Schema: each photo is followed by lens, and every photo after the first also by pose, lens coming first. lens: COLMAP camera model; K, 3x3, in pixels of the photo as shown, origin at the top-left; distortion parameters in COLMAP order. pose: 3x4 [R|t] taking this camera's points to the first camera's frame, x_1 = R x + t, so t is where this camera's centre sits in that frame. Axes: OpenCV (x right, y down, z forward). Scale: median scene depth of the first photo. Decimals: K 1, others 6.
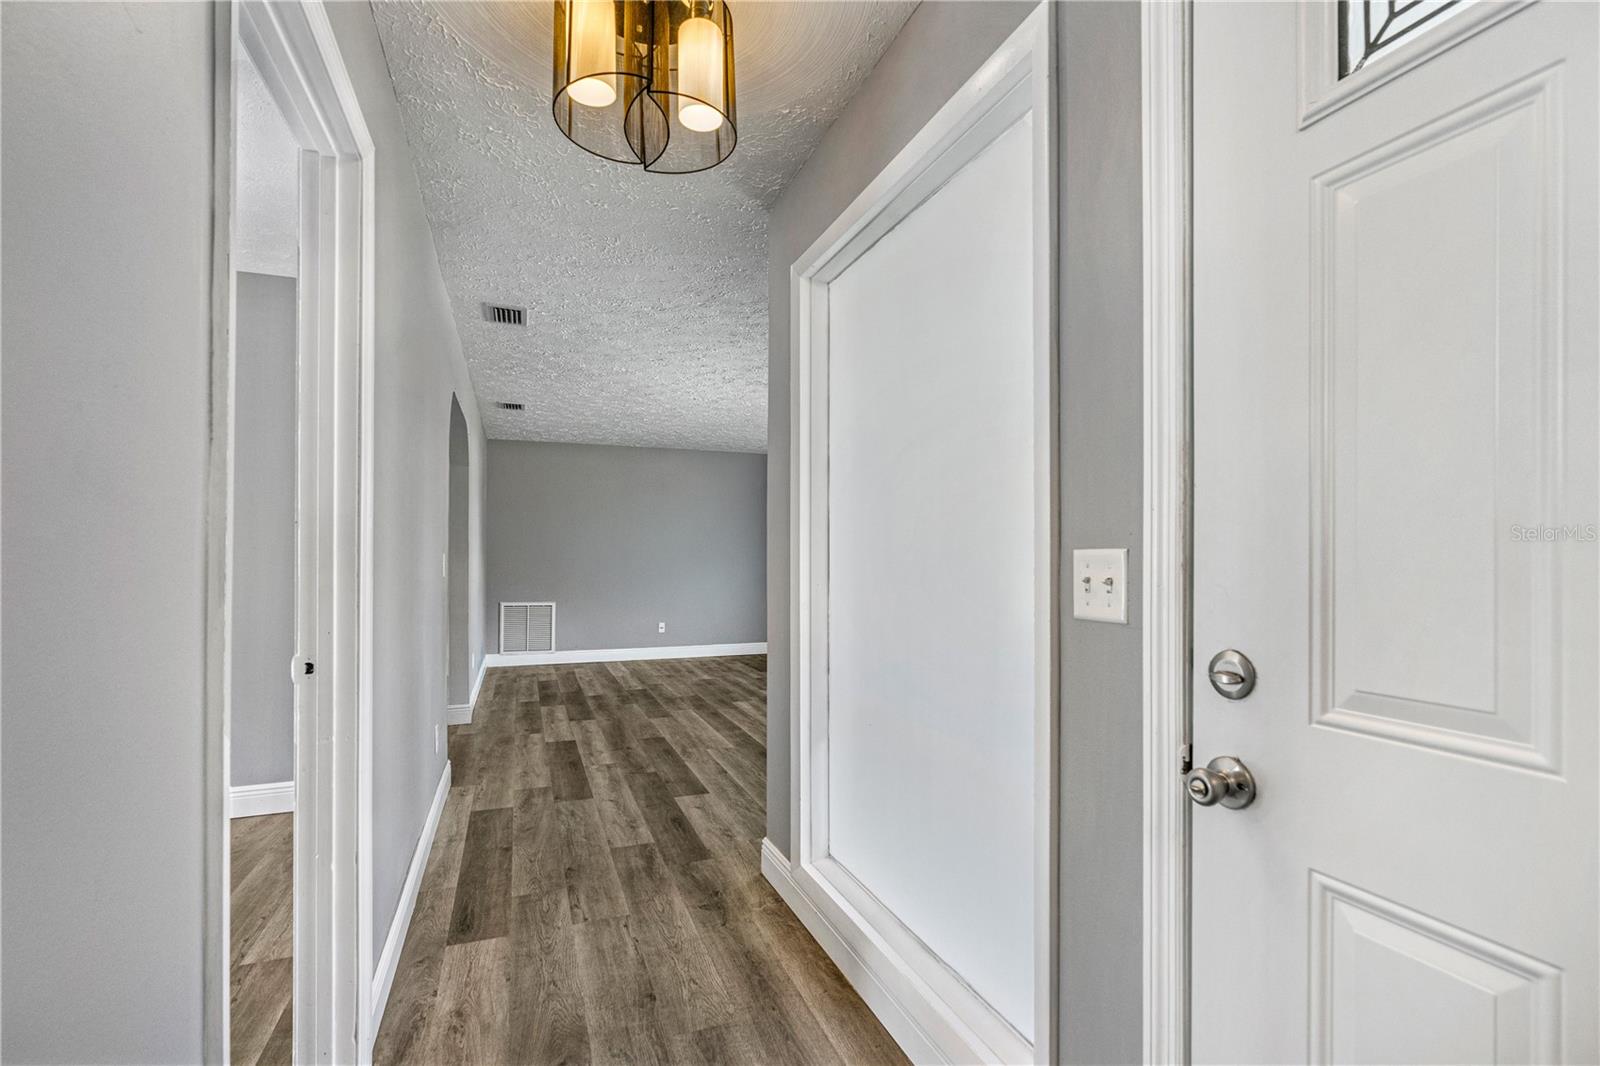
lens RADIAL K [[738.8, 0, 807.7], [0, 738.8, 544.8], [0, 0, 1]] dist [-0.003430, 0.000026]
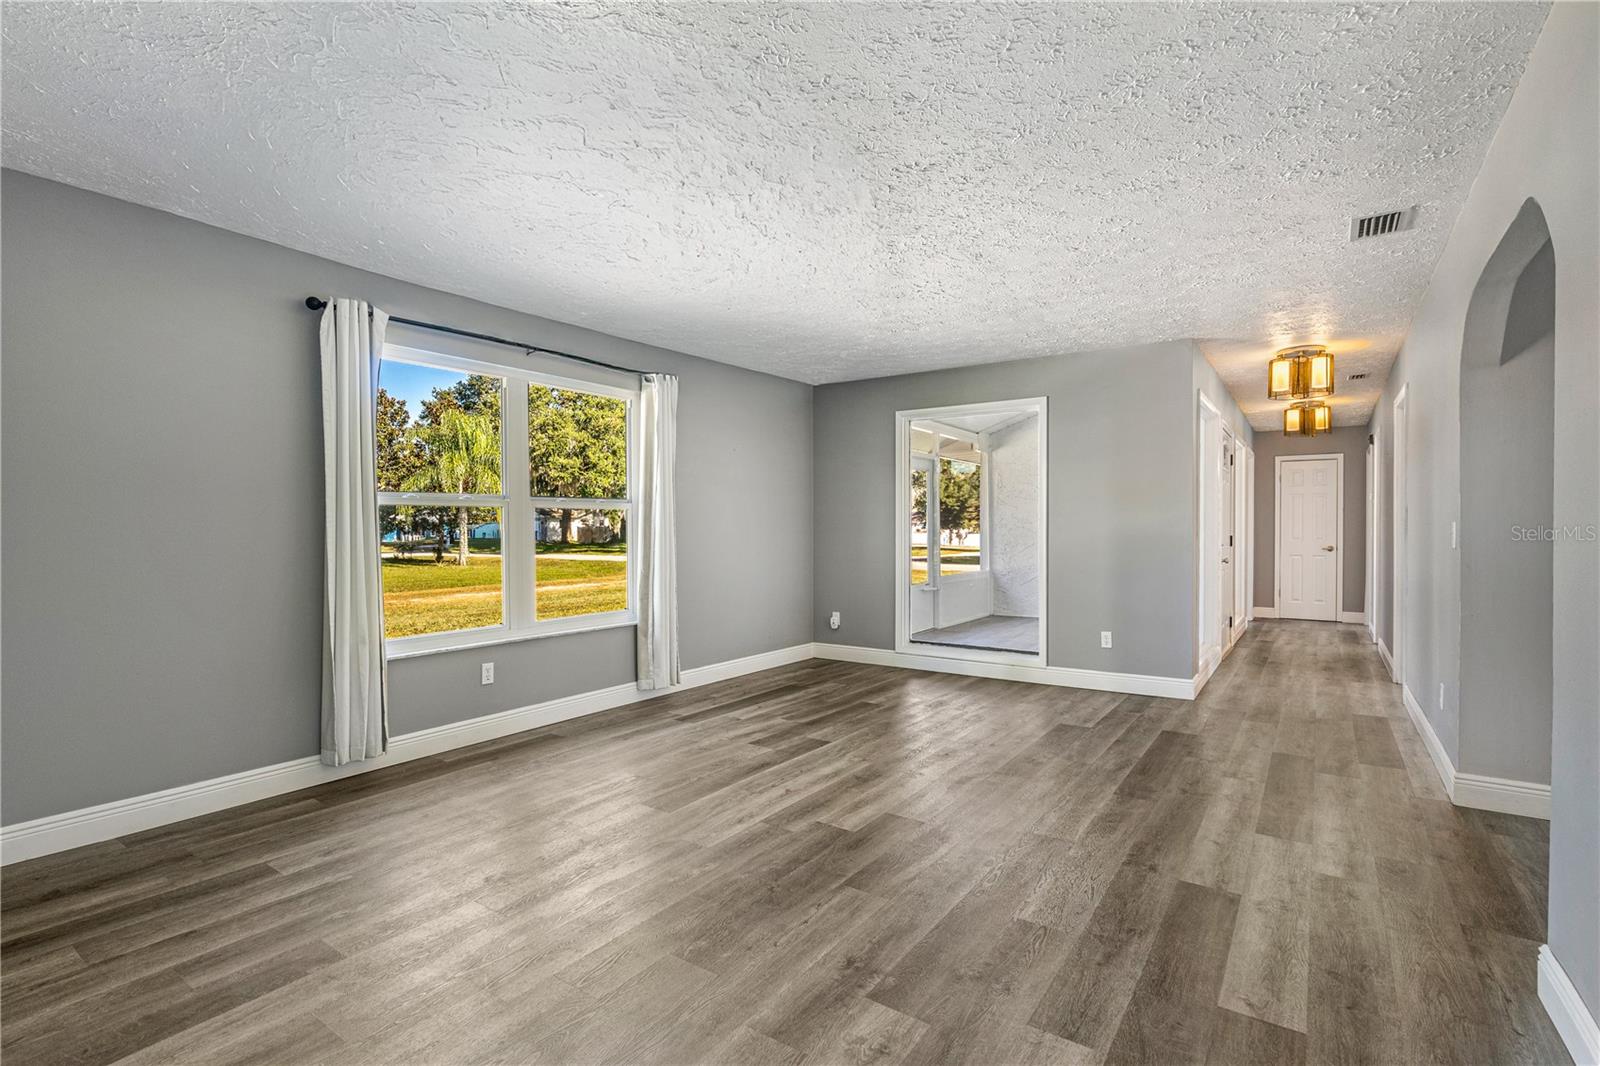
lens RADIAL K [[753.2, 0, 800.0], [0, 753.2, 533.0], [0, 0, 1]] dist [-0.004609, 0.000078]
pose [[-0.558741, -0.002617, 0.829338, -0.541152], [-0.012752, 0.999904, -0.005436, 0.027115], [-0.829244, -0.013613, -0.558720, 1.456714]]
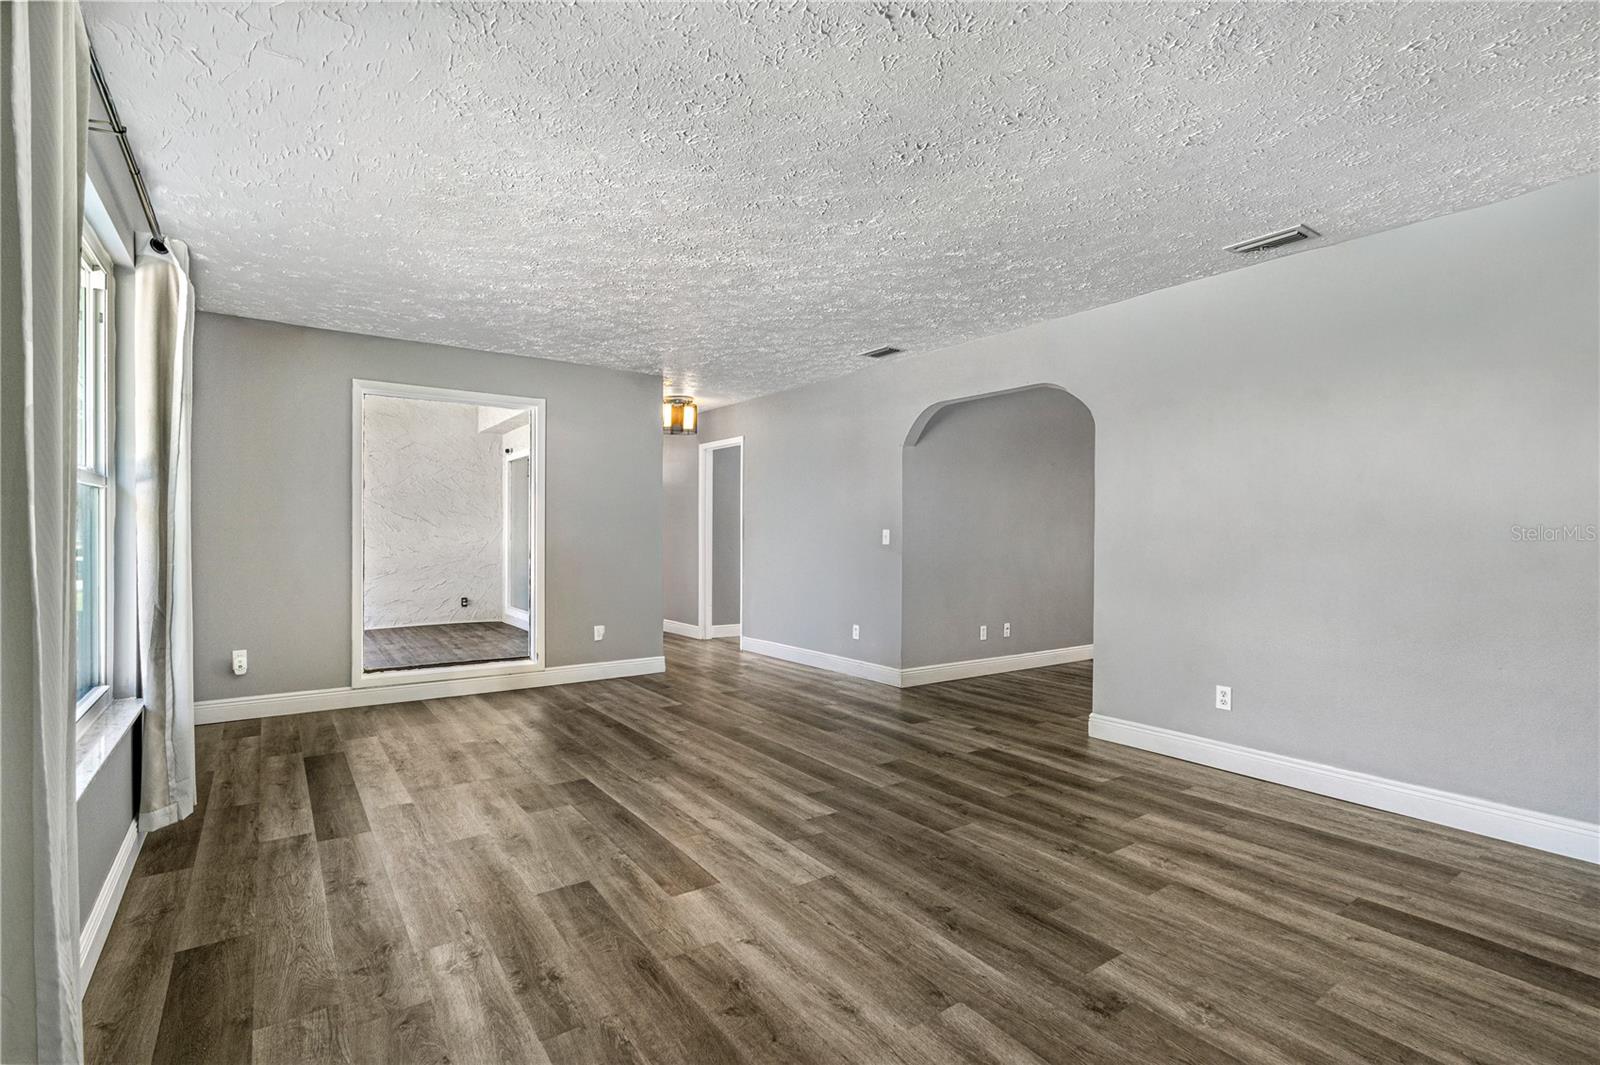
lens RADIAL K [[739.6, 0, 784.1], [0, 739.6, 538.6], [0, 0, 1]] dist [-0.003758, 0.000378]
pose [[-0.970580, -0.004303, -0.240740, 0.065240], [-0.001934, 0.999947, -0.010076, 0.032045], [0.240771, -0.009314, -0.970537, 1.669001]]
